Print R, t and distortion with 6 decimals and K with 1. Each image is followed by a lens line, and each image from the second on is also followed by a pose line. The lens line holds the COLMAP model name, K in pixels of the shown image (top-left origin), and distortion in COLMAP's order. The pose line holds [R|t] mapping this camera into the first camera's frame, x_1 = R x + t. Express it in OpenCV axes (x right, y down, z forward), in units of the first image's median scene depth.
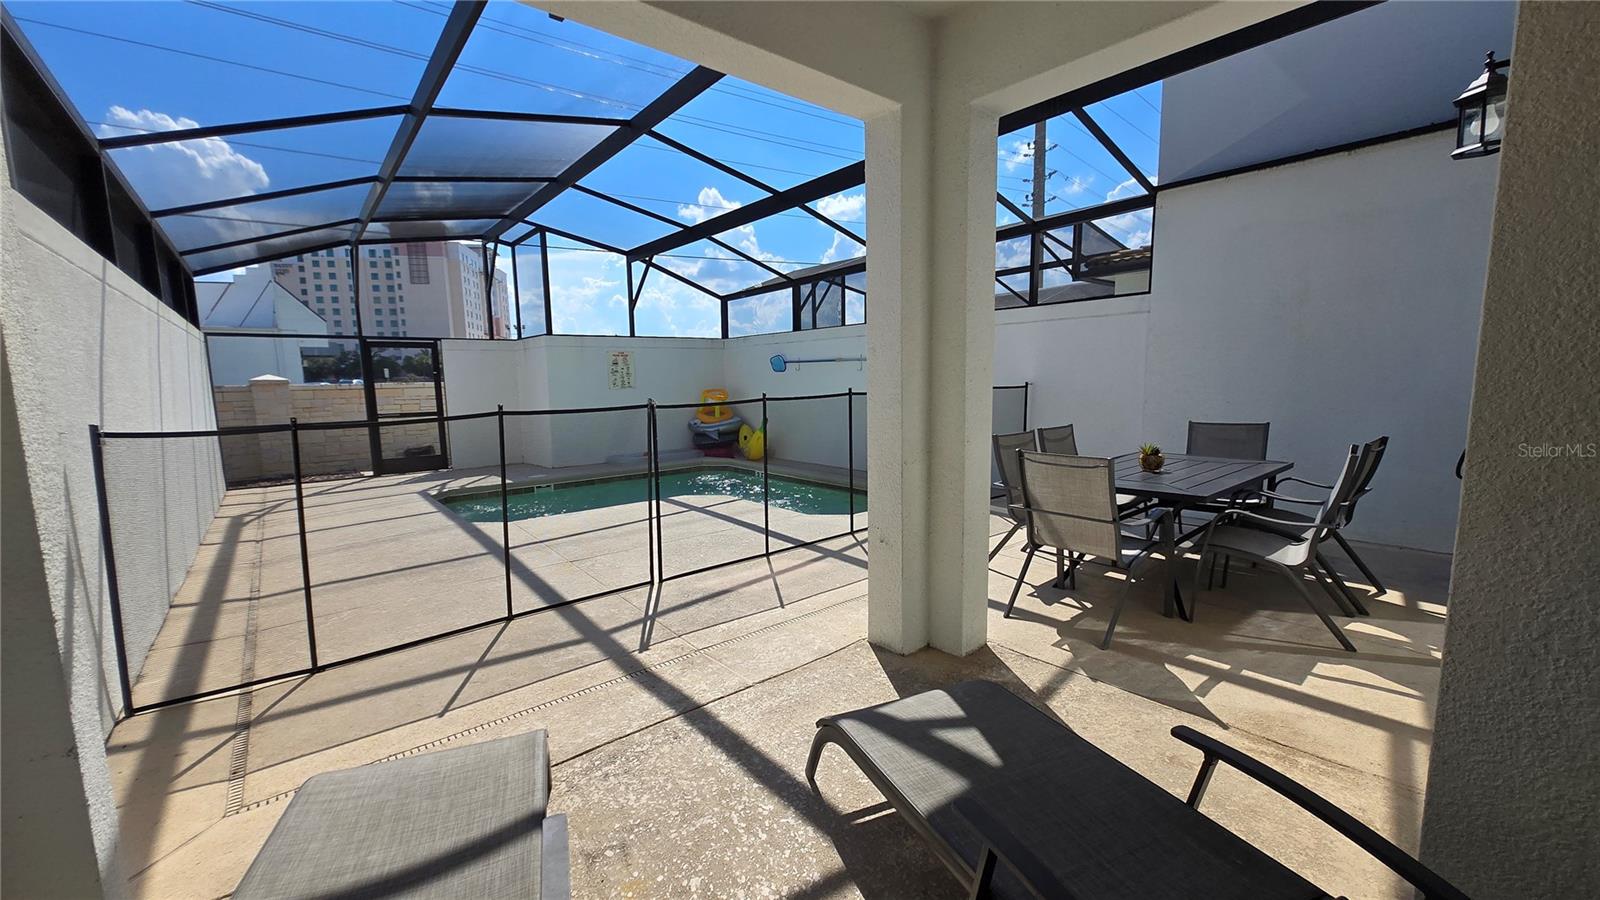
lens RADIAL K [[629.0, 0, 798.0], [0, 629.0, 451.3], [0, 0, 1]] dist [0.002622, -0.001655]
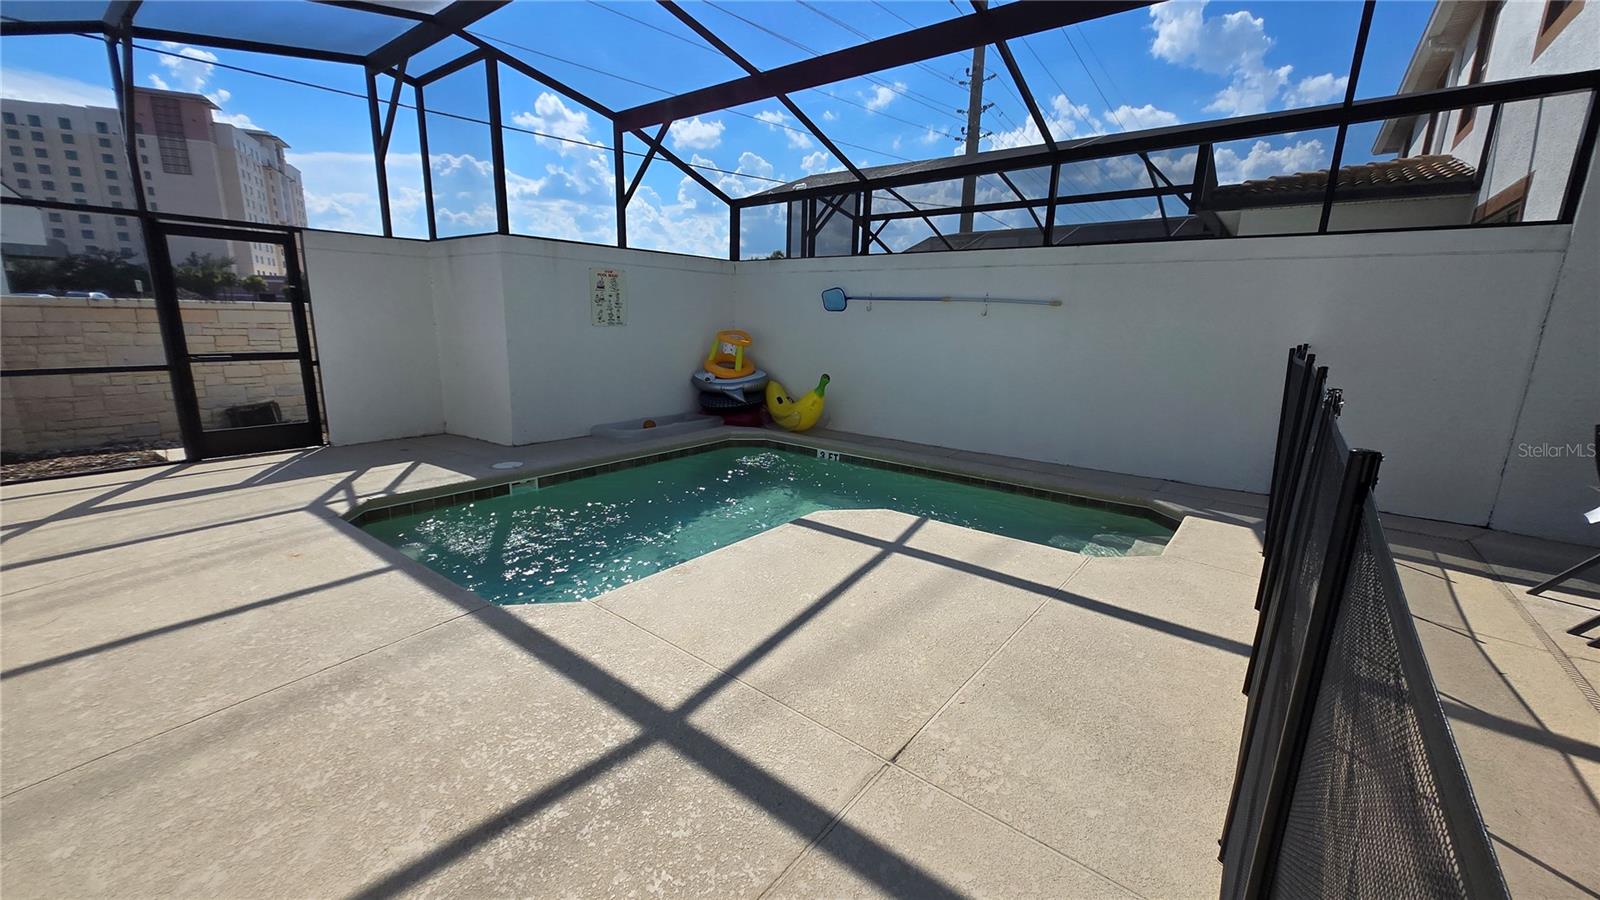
lens RADIAL K [[629.0, 0, 799.8], [0, 629.0, 454.6], [0, 0, 1]] dist [0.002622, -0.001655]
pose [[0.974717, -0.005899, 0.223364, -0.234280], [-0.016175, 0.995166, 0.096867, -0.030899], [-0.222856, -0.098031, 0.969910, 0.286390]]
